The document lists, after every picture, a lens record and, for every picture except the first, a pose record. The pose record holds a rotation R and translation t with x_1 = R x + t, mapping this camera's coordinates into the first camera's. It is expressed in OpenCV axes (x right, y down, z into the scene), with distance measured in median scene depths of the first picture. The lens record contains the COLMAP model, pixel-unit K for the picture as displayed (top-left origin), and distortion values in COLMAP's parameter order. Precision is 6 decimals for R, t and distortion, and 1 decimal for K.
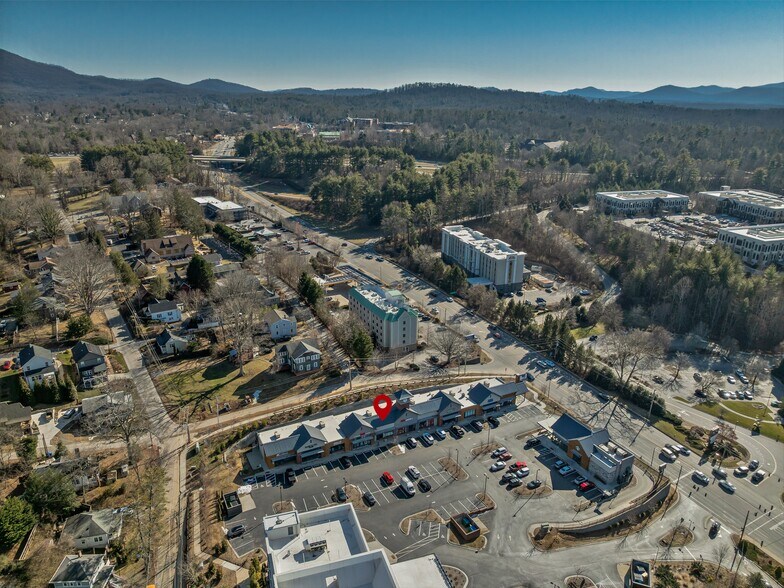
lens RADIAL K [[553.1, 0, 392.0], [0, 553.1, 294.0], [0, 0, 1]] dist [-0.032741, -0.003039]
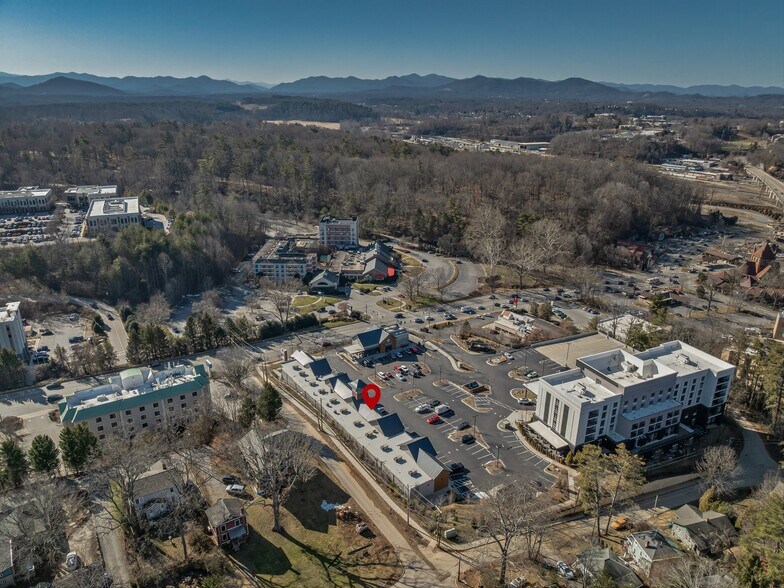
lens RADIAL K [[553.1, 0, 392.0], [0, 553.1, 294.0], [0, 0, 1]] dist [-0.032741, -0.003039]
pose [[-0.108159, -0.352855, 0.929406, -0.727195], [0.333619, 0.867792, 0.368288, -0.266998], [-0.936483, 0.349901, 0.023860, 0.694670]]
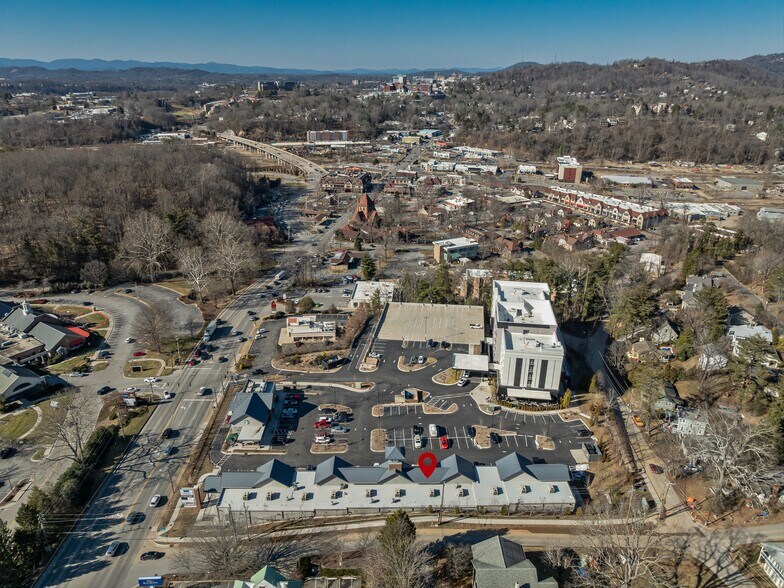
lens RADIAL K [[553.1, 0, 392.0], [0, 553.1, 294.0], [0, 0, 1]] dist [-0.032741, -0.003039]
pose [[-0.893831, -0.183544, 0.409117, -0.214552], [0.139078, 0.753912, 0.642086, -0.418191], [-0.426289, 0.630815, -0.648343, 1.120634]]
